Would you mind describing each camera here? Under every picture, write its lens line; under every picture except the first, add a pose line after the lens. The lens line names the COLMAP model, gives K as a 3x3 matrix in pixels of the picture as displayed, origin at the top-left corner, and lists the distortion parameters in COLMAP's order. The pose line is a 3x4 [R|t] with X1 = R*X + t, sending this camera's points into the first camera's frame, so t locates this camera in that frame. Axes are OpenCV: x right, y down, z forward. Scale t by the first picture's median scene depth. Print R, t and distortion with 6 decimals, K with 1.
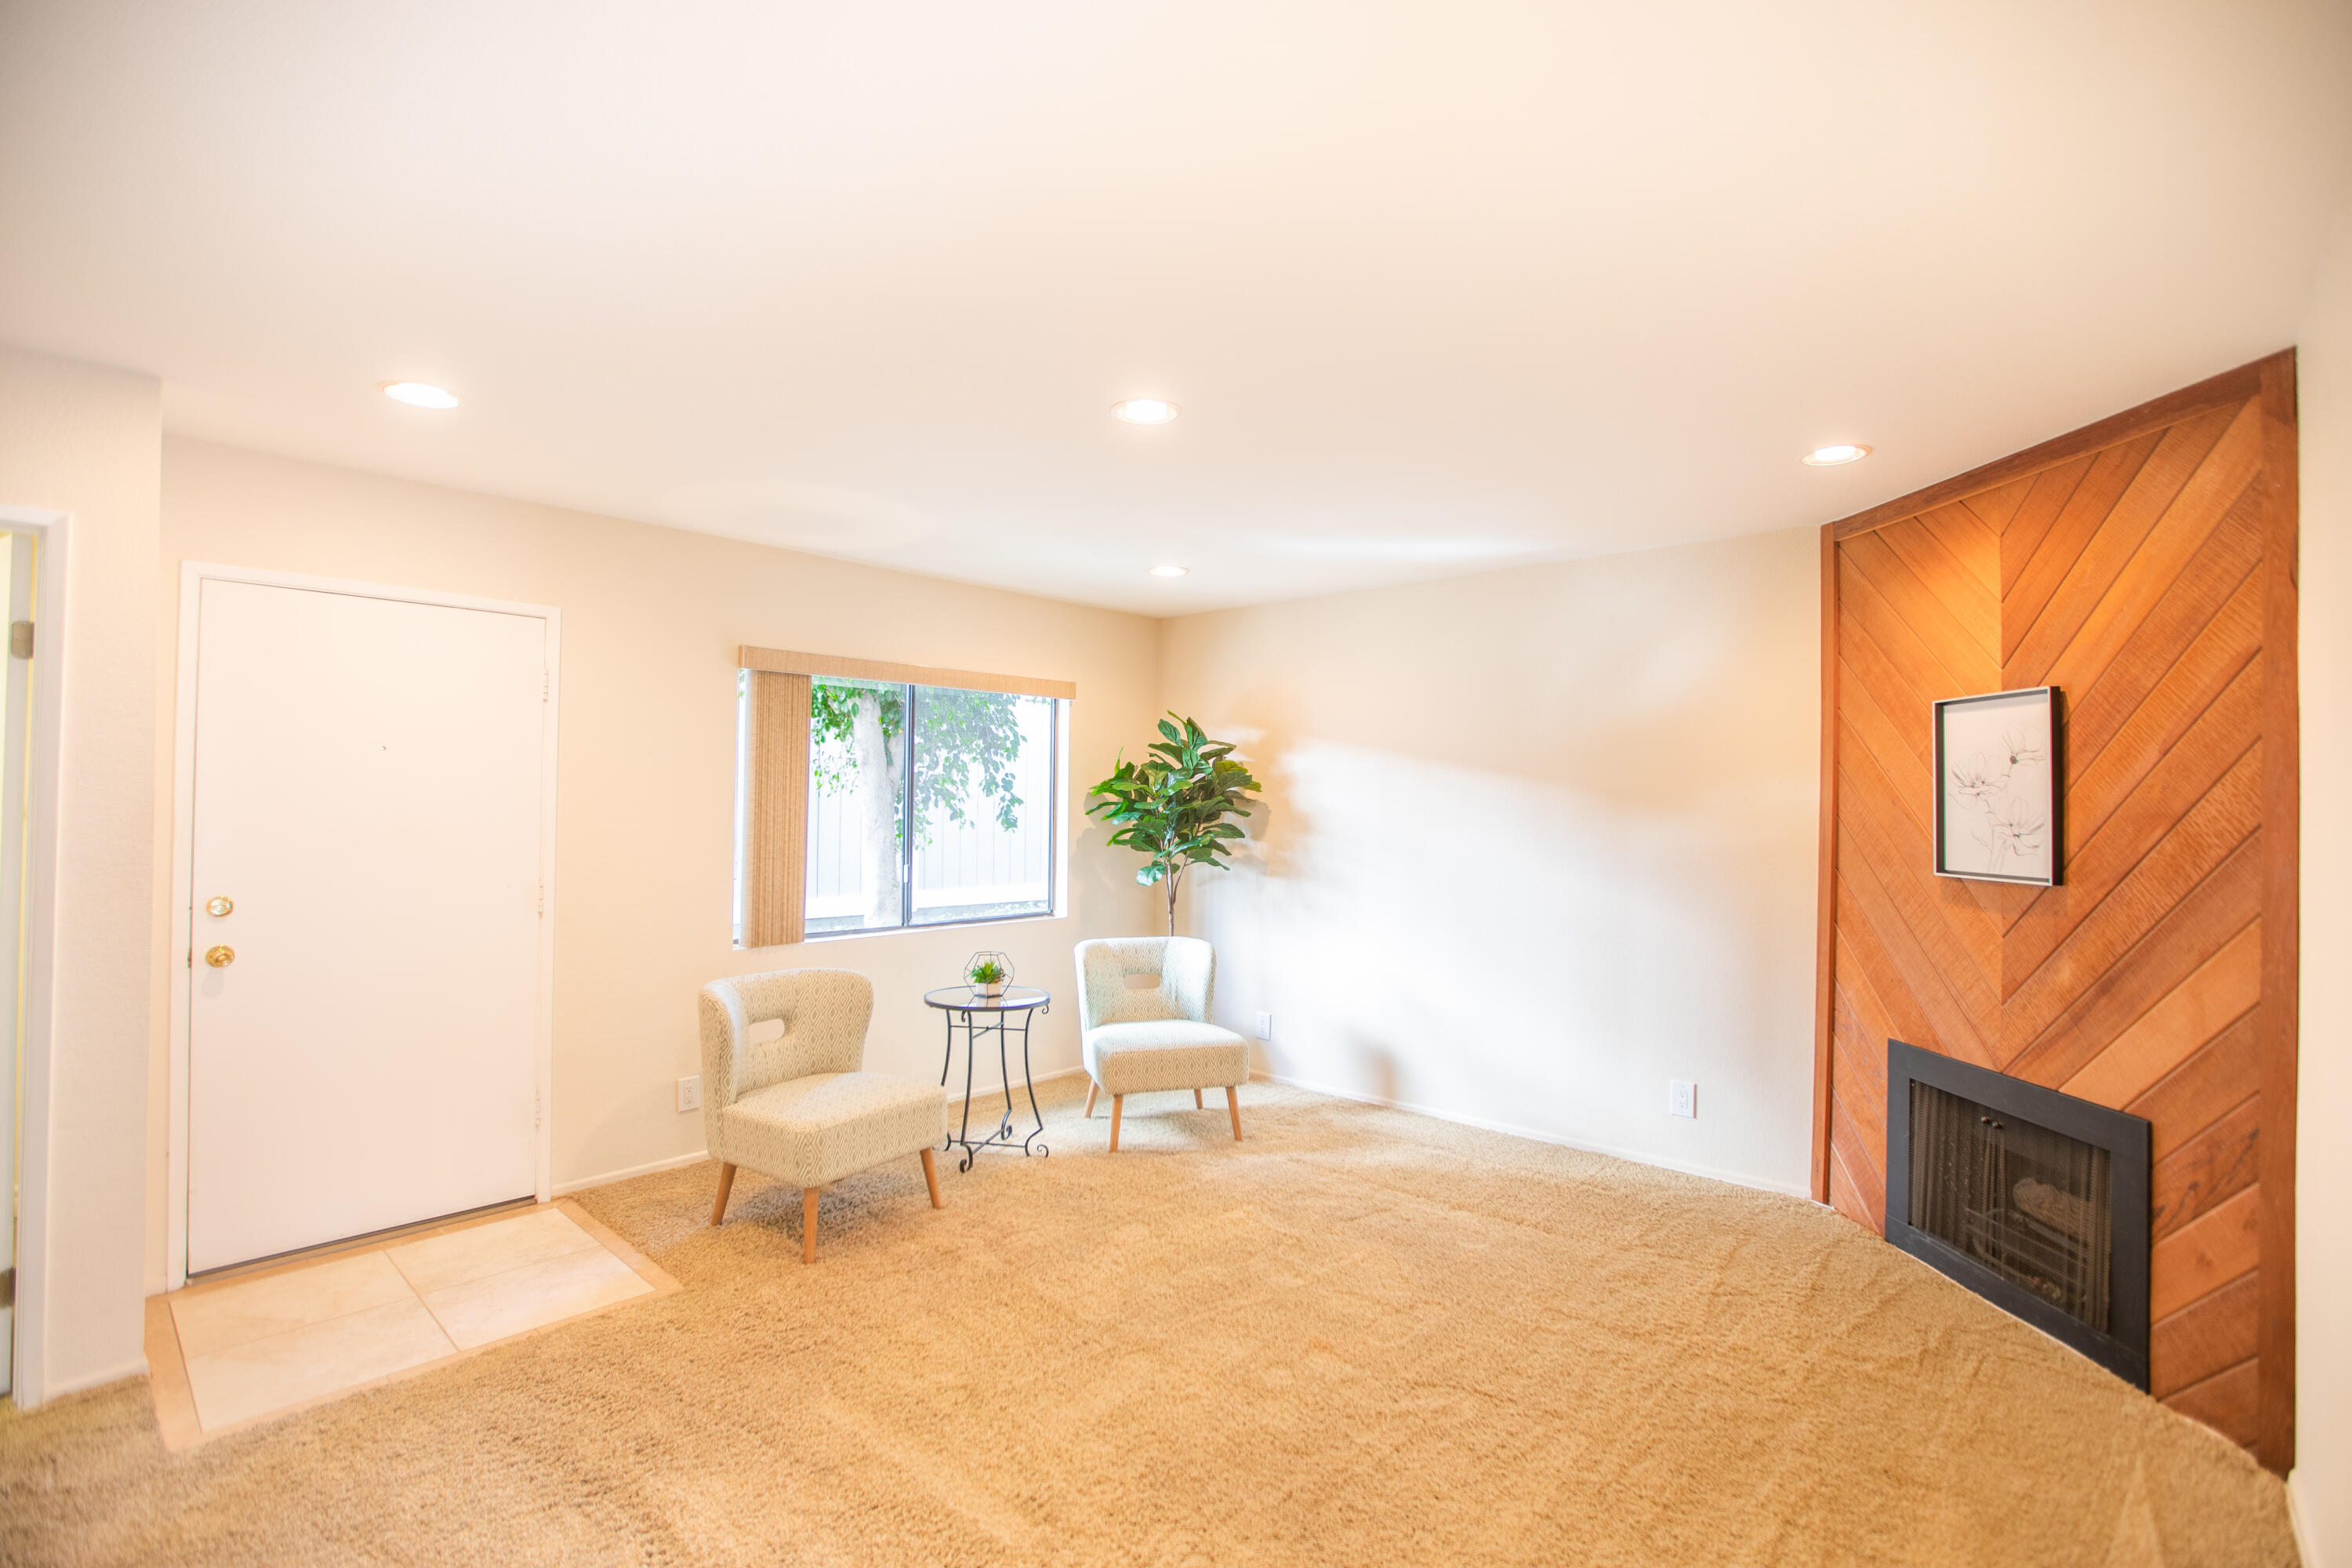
lens RADIAL K [[1082.3, 0, 1176.0], [0, 1082.3, 784.0], [0, 0, 1]] dist [-0.055216, 0.020915]
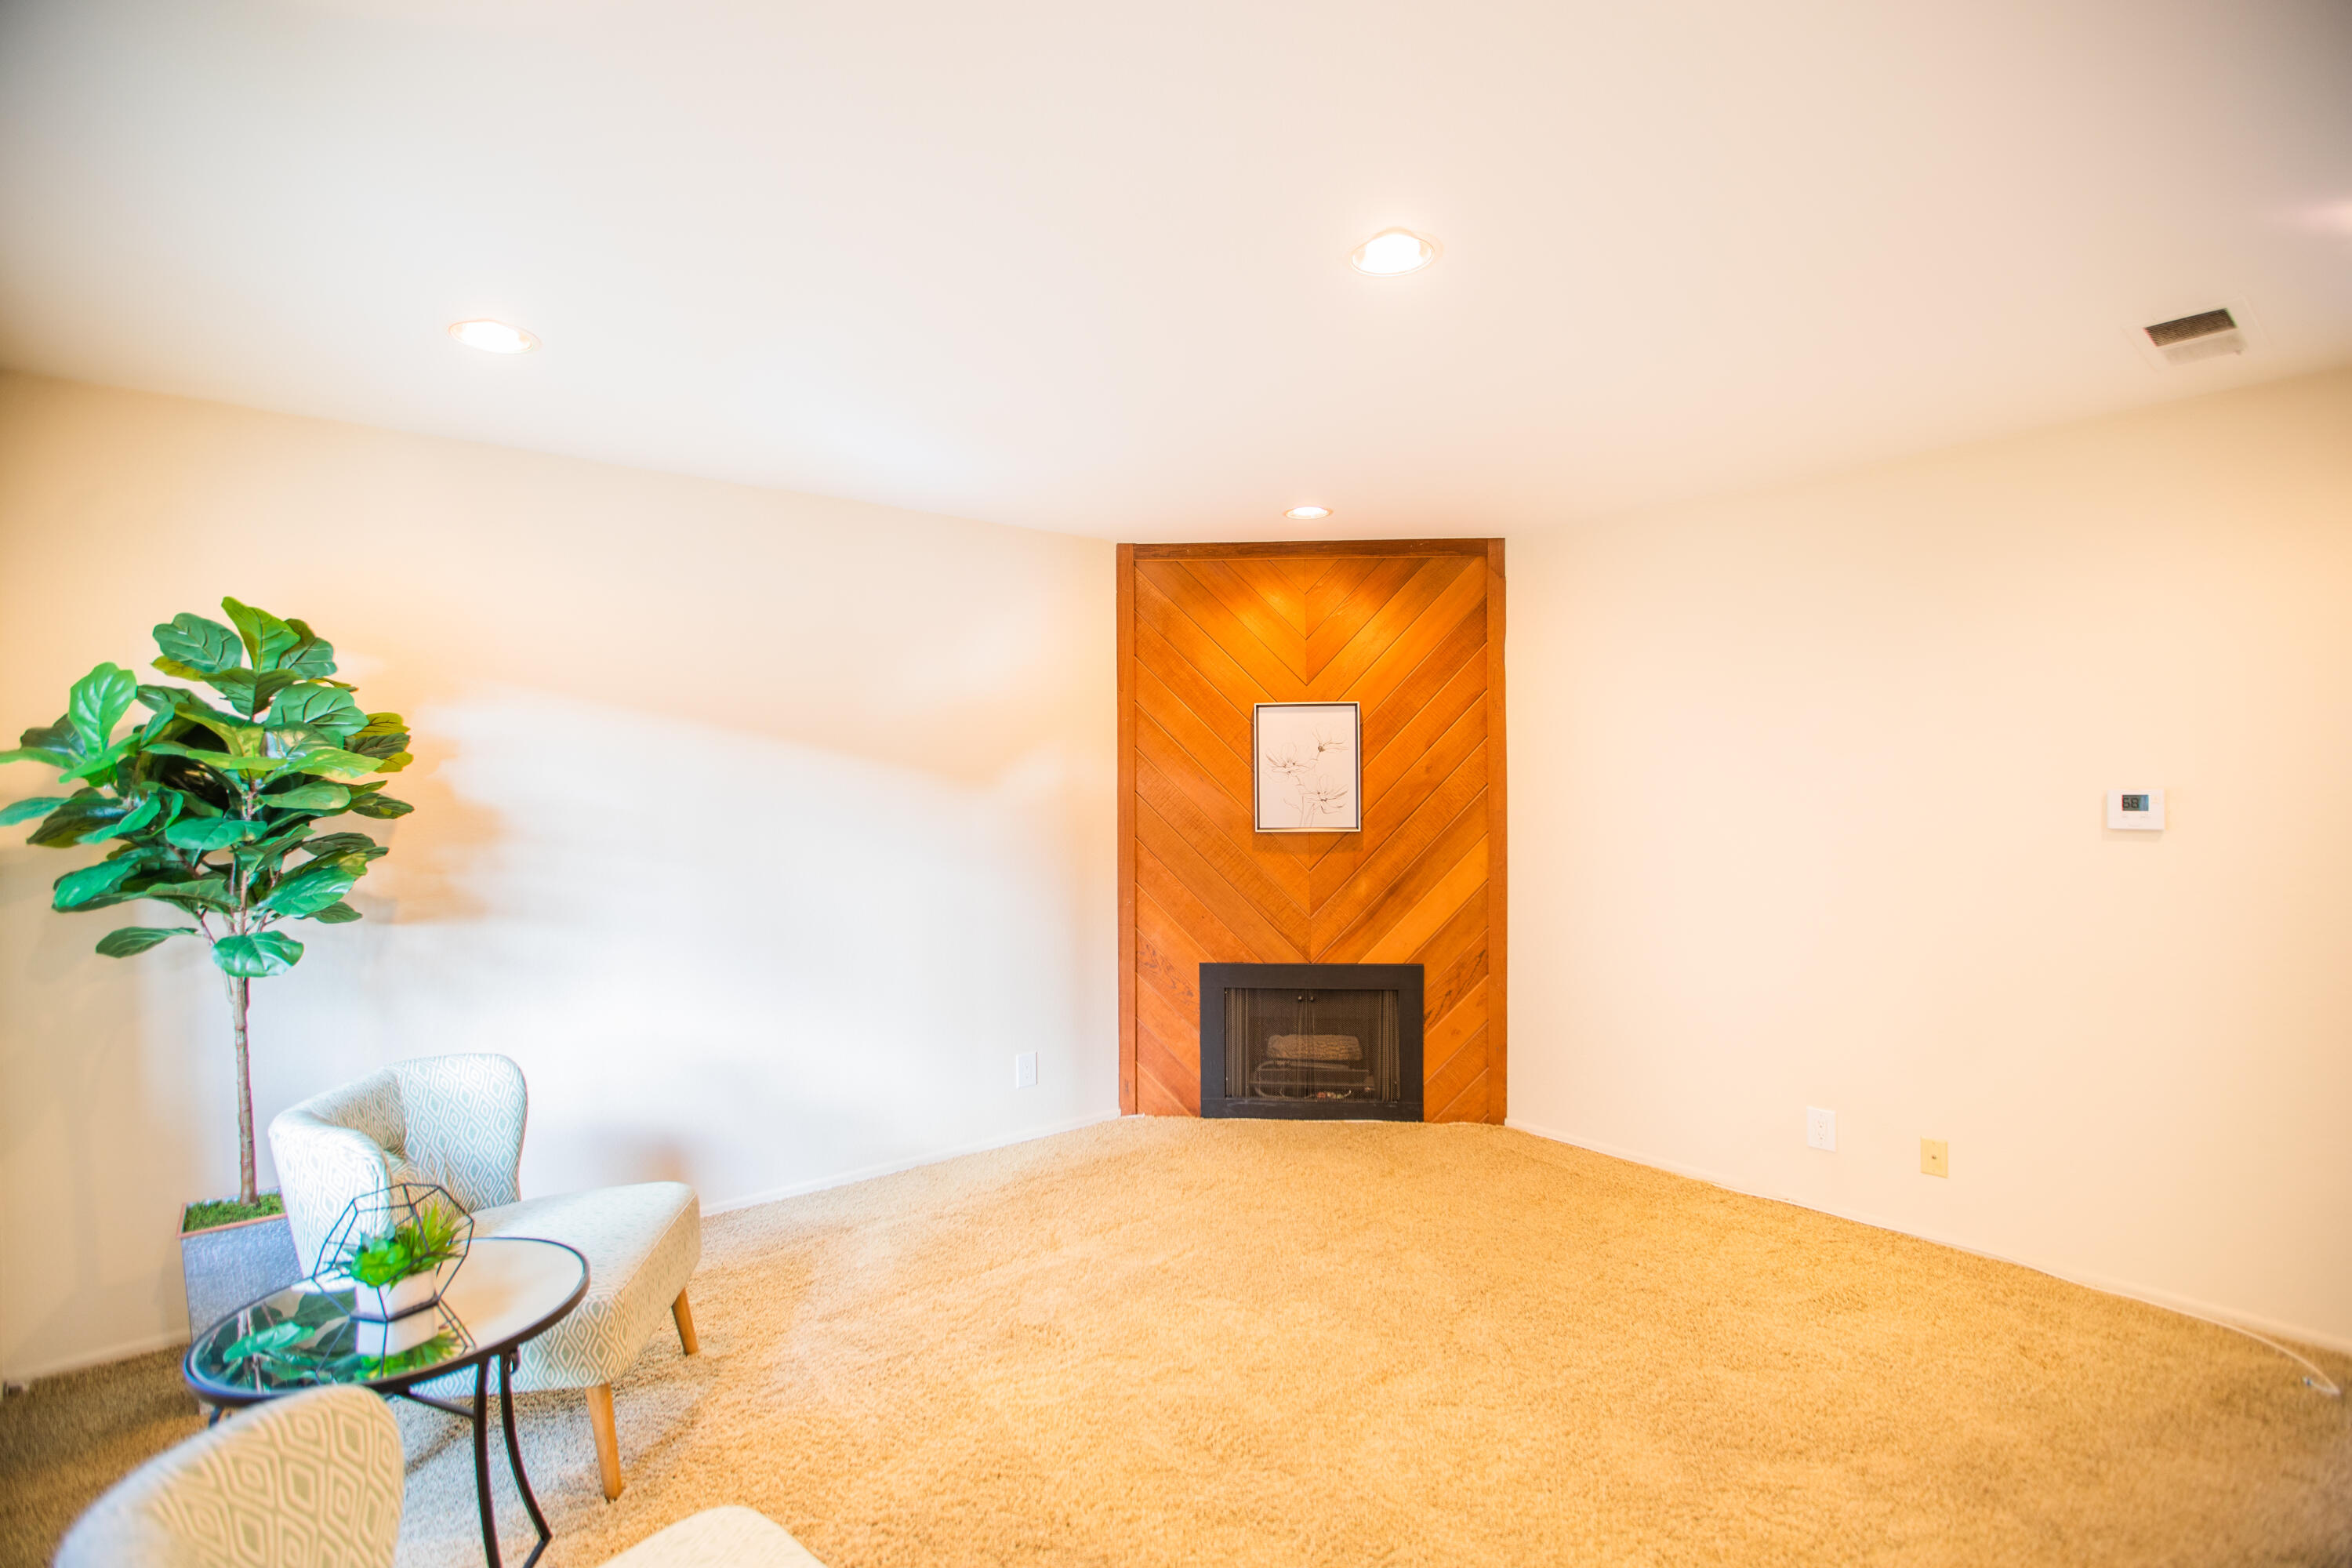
lens RADIAL K [[1083.8, 0, 1188.5], [0, 1083.8, 789.7], [0, 0, 1]] dist [-0.041196, 0.011308]
pose [[0.139031, -0.018078, 0.990123, -0.722473], [-0.005954, 0.999800, 0.019091, 0.006302], [-0.990270, -0.008549, 0.138896, 0.958201]]
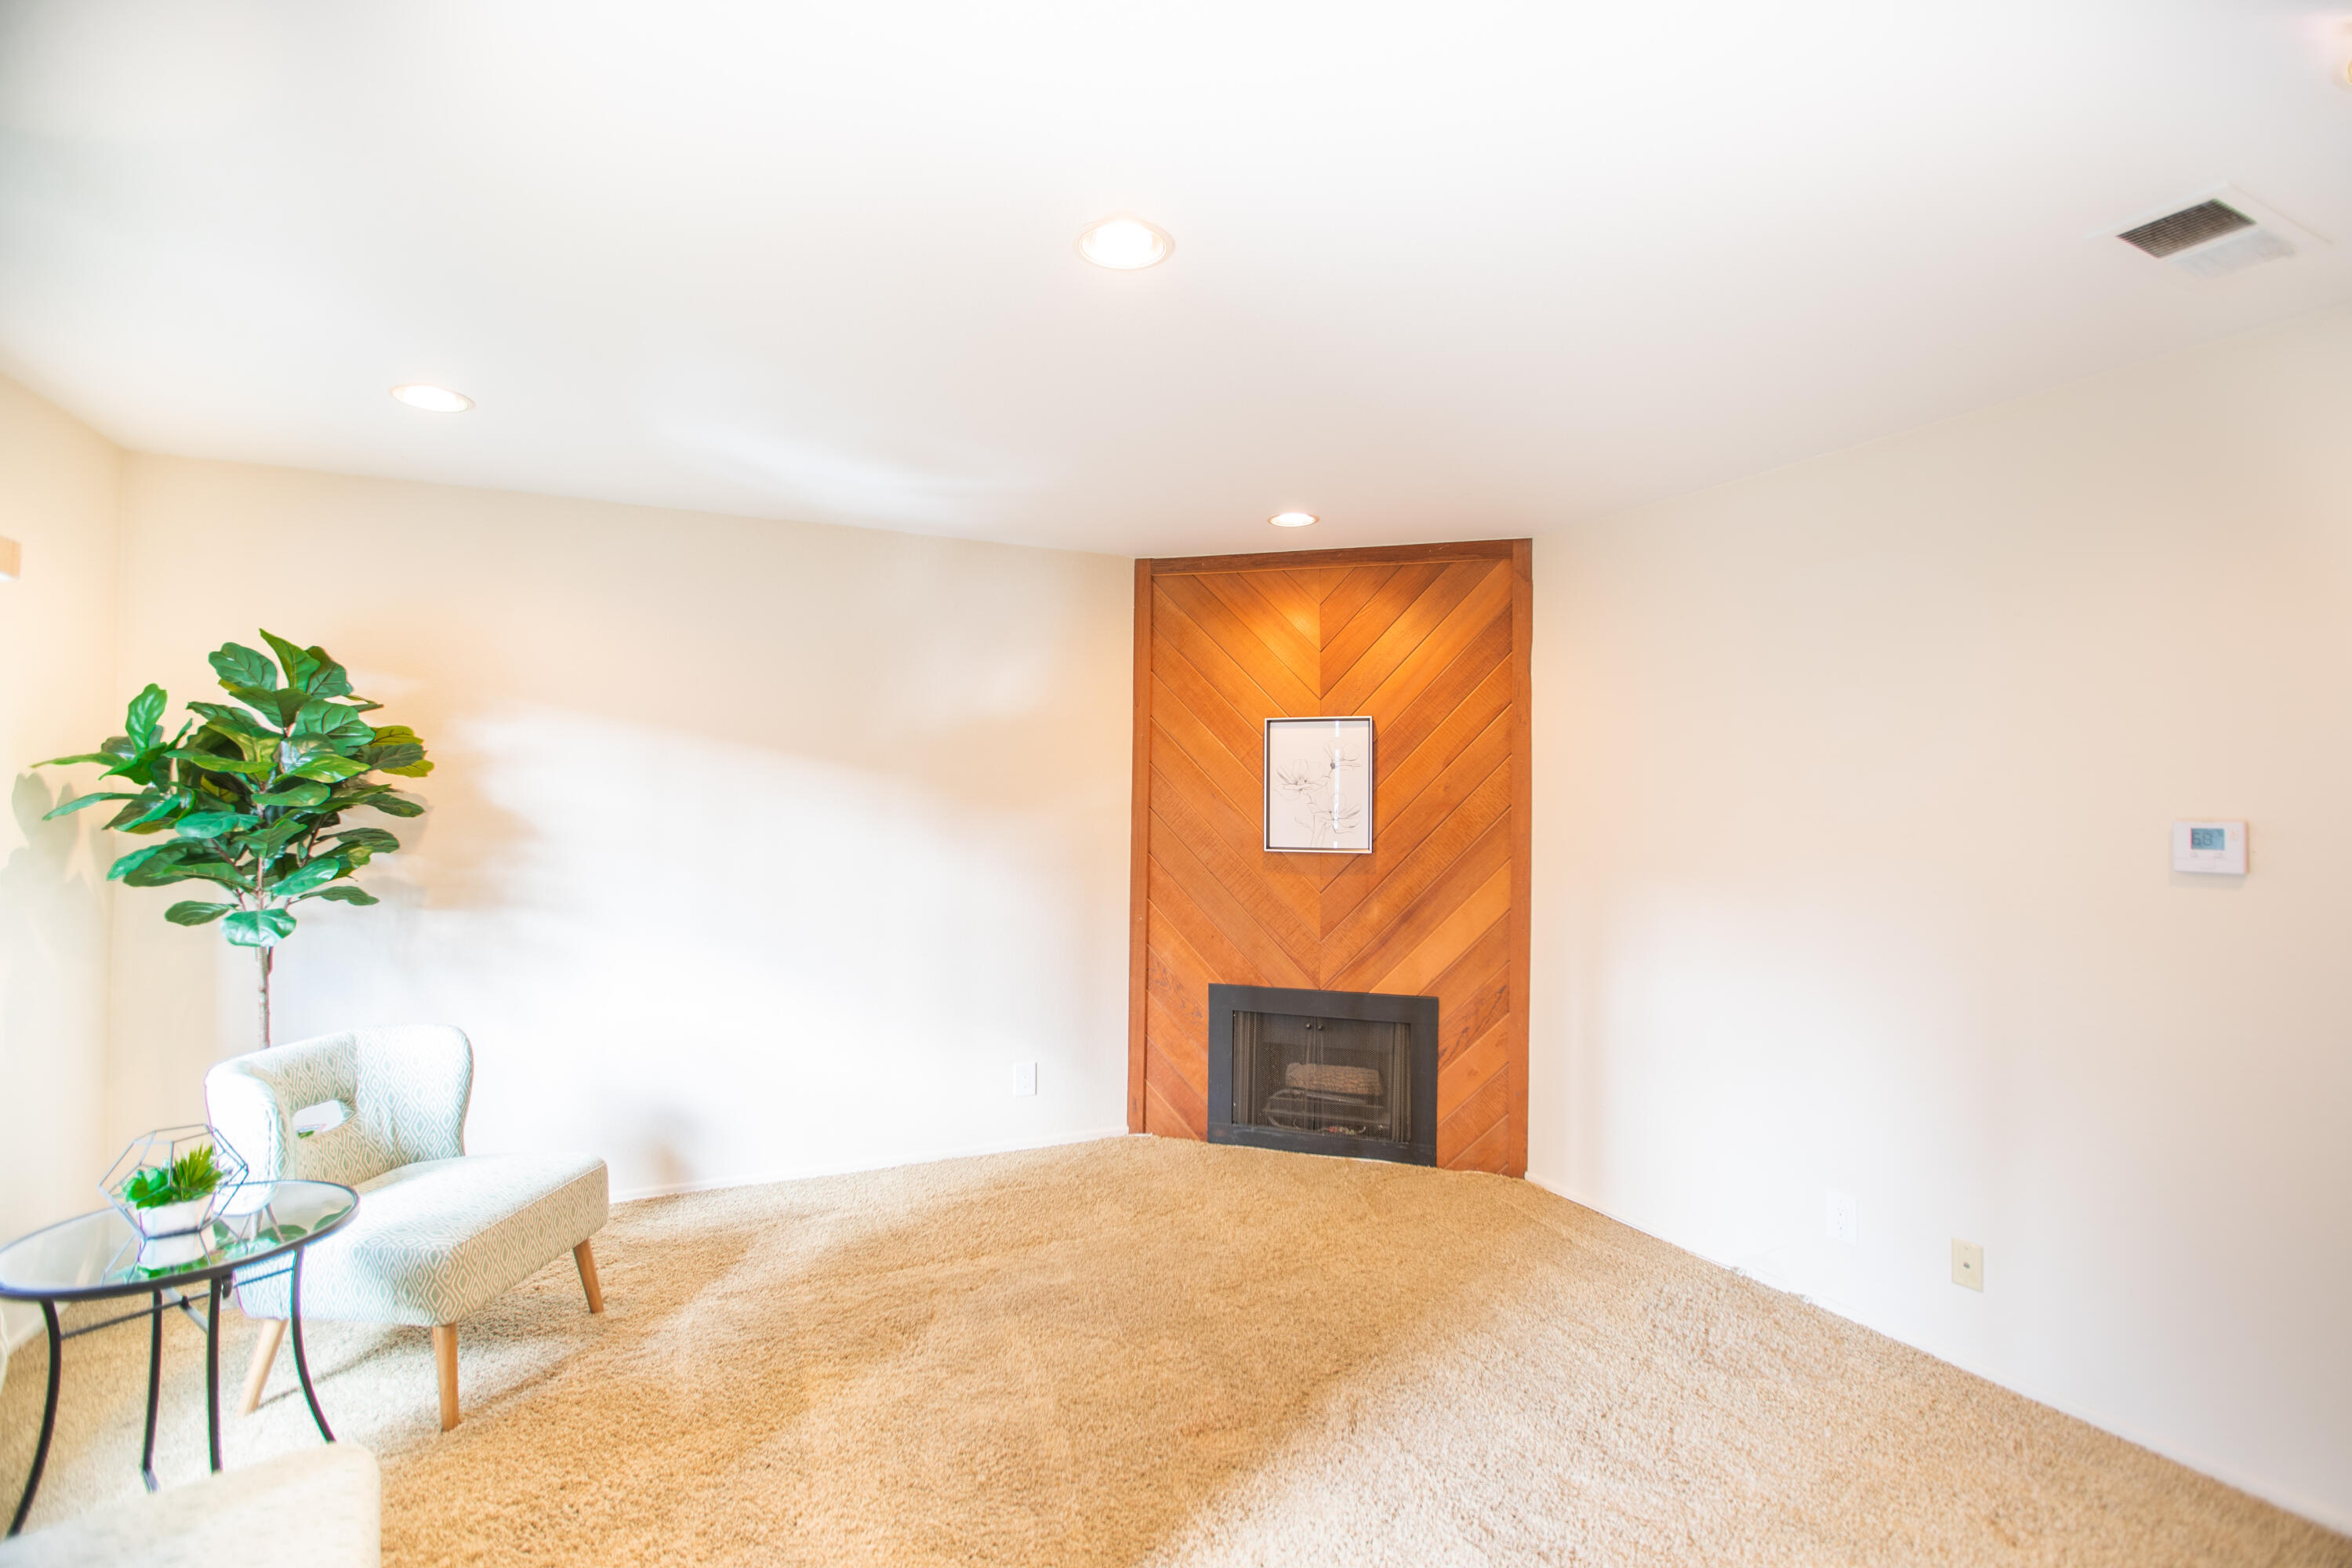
lens RADIAL K [[1082.5, 0, 1183.7], [0, 1082.5, 789.5], [0, 0, 1]] dist [-0.048563, 0.017125]
pose [[0.361747, 0.002509, 0.932273, -0.616502], [-0.018521, 0.999818, 0.004497, 0.006088], [-0.932092, -0.018894, 0.361728, 0.652923]]
